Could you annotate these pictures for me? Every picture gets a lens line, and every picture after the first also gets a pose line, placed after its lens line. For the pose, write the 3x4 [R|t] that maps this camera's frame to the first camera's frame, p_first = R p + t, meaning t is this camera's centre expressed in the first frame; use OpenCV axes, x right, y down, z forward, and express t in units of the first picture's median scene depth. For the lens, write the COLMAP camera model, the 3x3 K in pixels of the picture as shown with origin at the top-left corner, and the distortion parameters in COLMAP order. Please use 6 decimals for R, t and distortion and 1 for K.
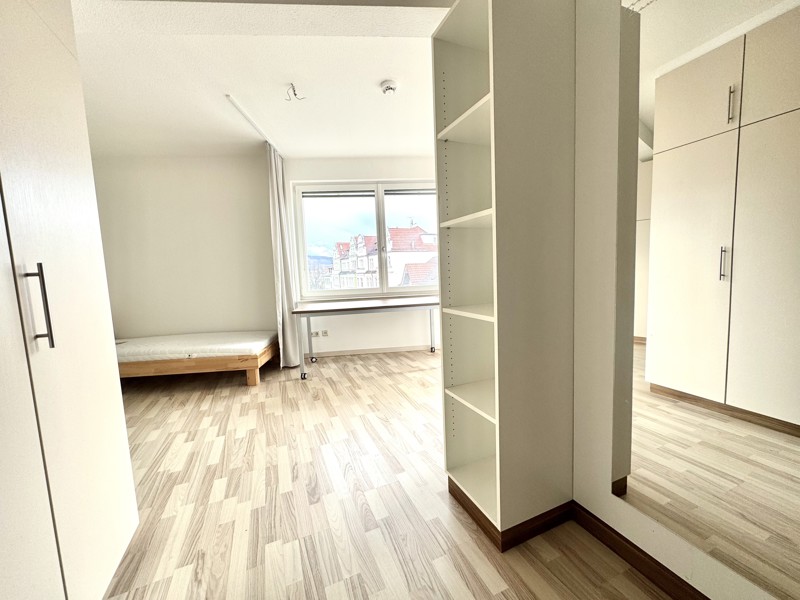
lens RADIAL K [[319.0, 0, 399.9], [0, 319.0, 298.5], [0, 0, 1]] dist [-0.001738, 0.000112]
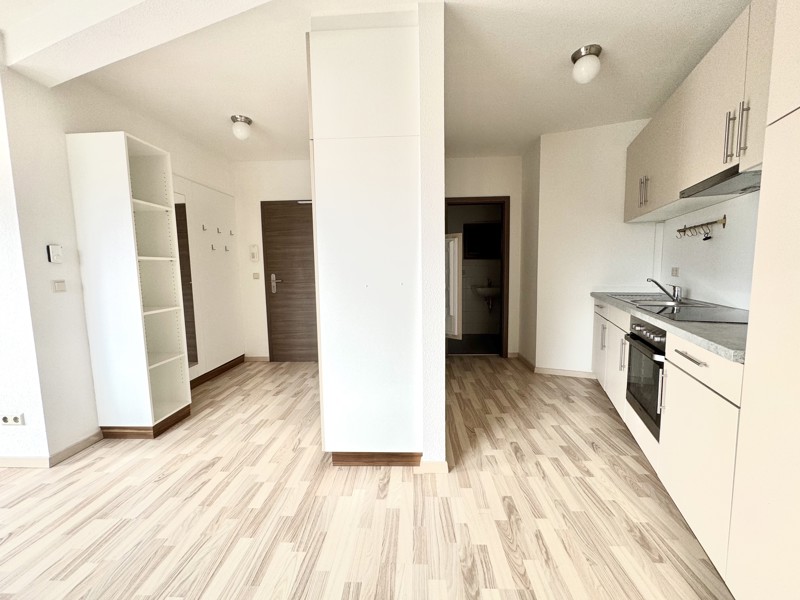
lens RADIAL K [[319.0, 0, 399.9], [0, 319.0, 298.5], [0, 0, 1]] dist [-0.001738, 0.000112]
pose [[-0.900042, 0.018740, 0.435400, -1.067212], [0.098078, 0.982156, 0.160469, -0.104254], [-0.424623, 0.187132, -0.885820, 1.200511]]
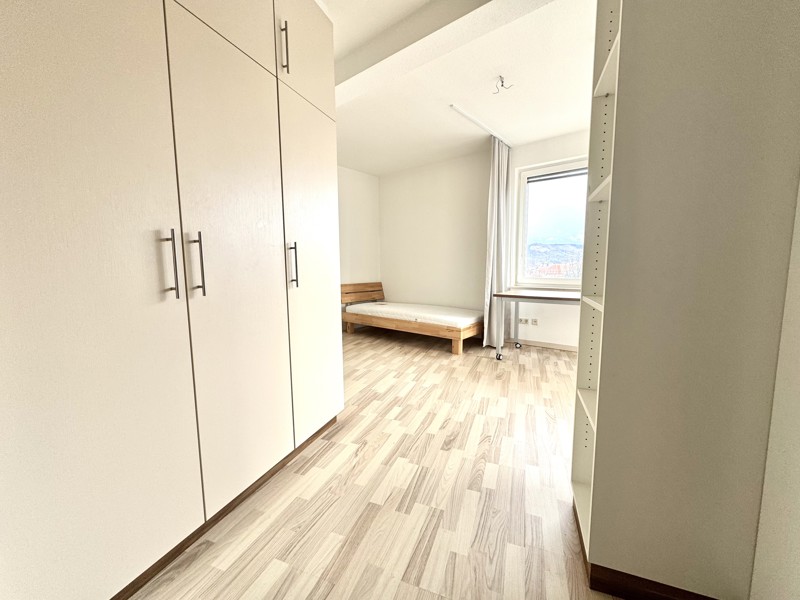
lens RADIAL K [[319.0, 0, 399.9], [0, 319.0, 298.5], [0, 0, 1]] dist [-0.001738, 0.000112]
pose [[0.716060, 0.111557, -0.689067, 0.251111], [-0.088438, 0.993691, 0.068972, 0.013674], [0.692414, 0.011552, 0.721408, 0.021026]]
